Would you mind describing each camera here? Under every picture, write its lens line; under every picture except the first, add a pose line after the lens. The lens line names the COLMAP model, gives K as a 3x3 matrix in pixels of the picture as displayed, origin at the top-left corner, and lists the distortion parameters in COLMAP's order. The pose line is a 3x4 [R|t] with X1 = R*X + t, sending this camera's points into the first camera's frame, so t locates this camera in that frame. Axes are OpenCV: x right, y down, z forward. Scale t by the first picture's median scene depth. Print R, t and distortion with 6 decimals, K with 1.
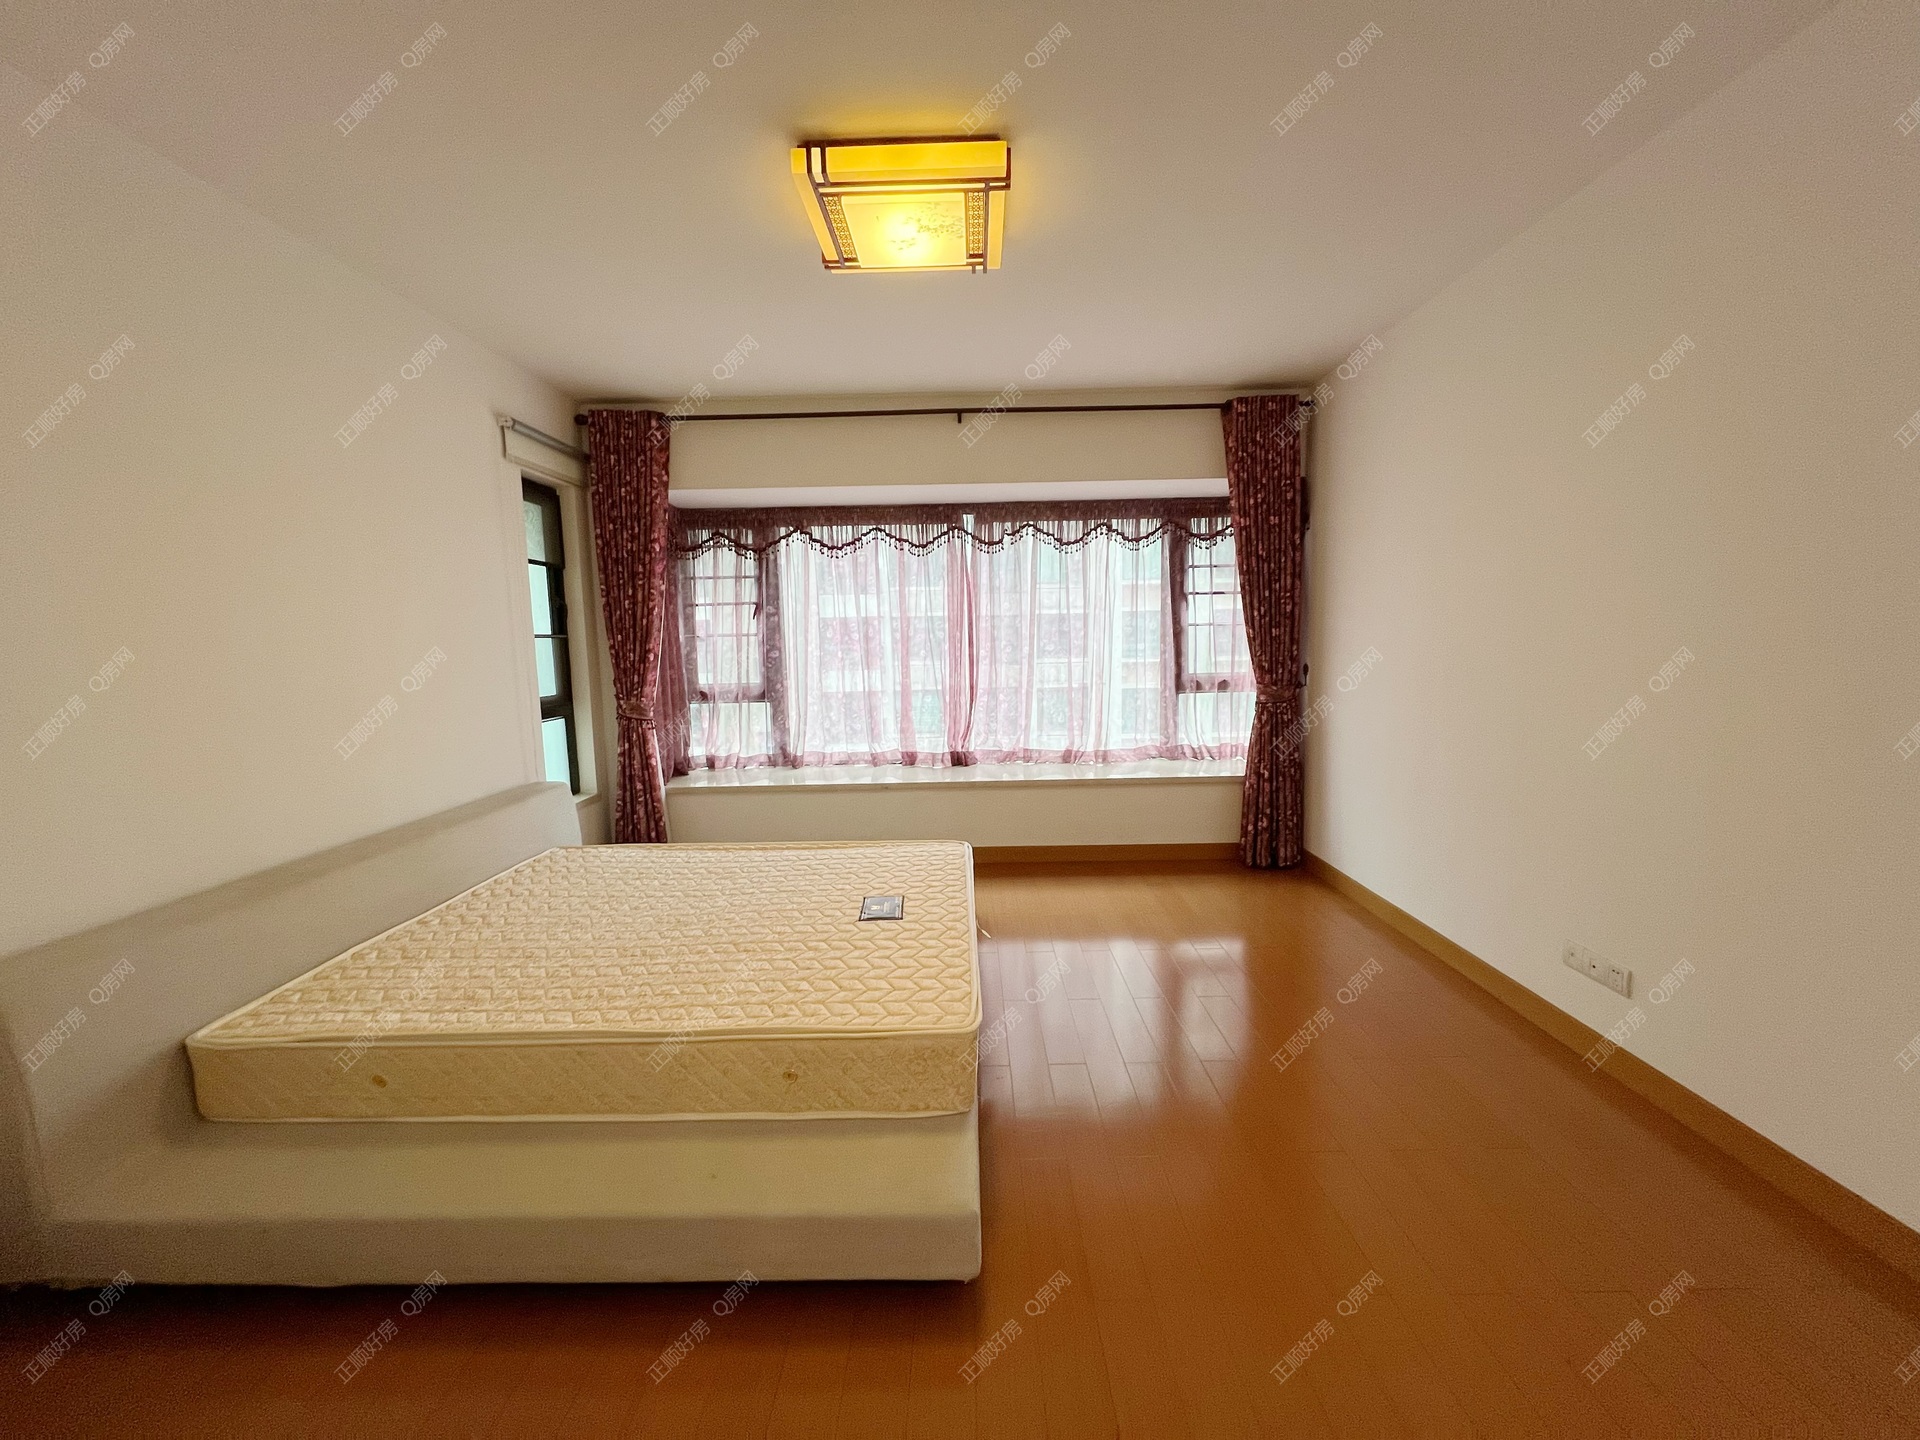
lens RADIAL K [[766.2, 0, 964.0], [0, 766.2, 725.2], [0, 0, 1]] dist [0.000238, -0.000012]
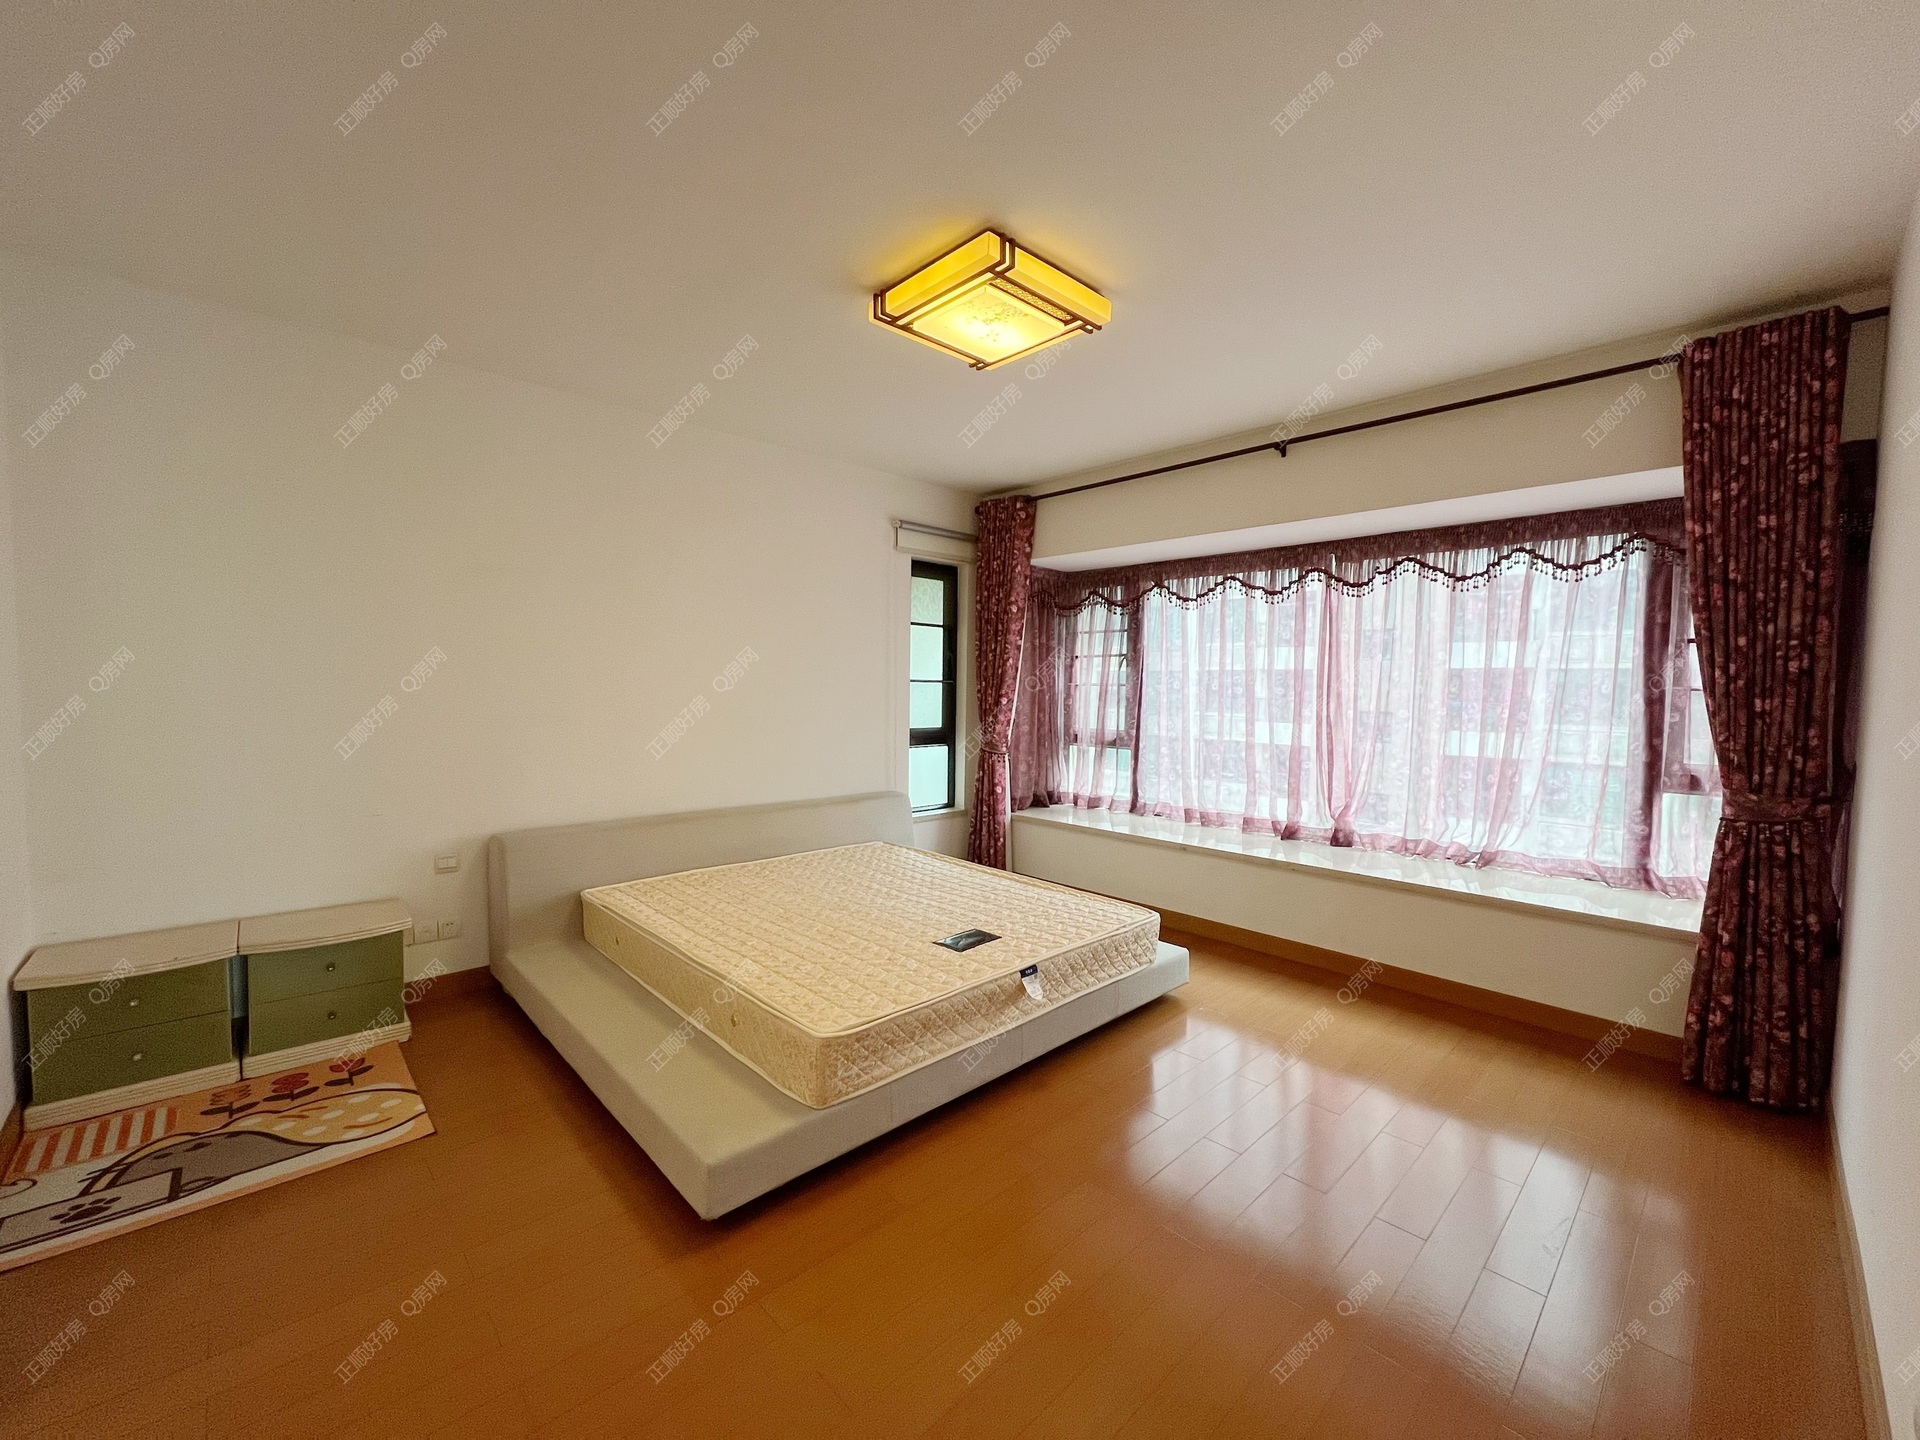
lens RADIAL K [[766.2, 0, 964.0], [0, 766.2, 725.2], [0, 0, 1]] dist [0.000238, -0.000012]
pose [[0.696397, 0.066009, -0.714615, 0.397017], [-0.110601, 0.993736, -0.015990, -0.026520], [0.709083, 0.090172, 0.699335, 0.136360]]
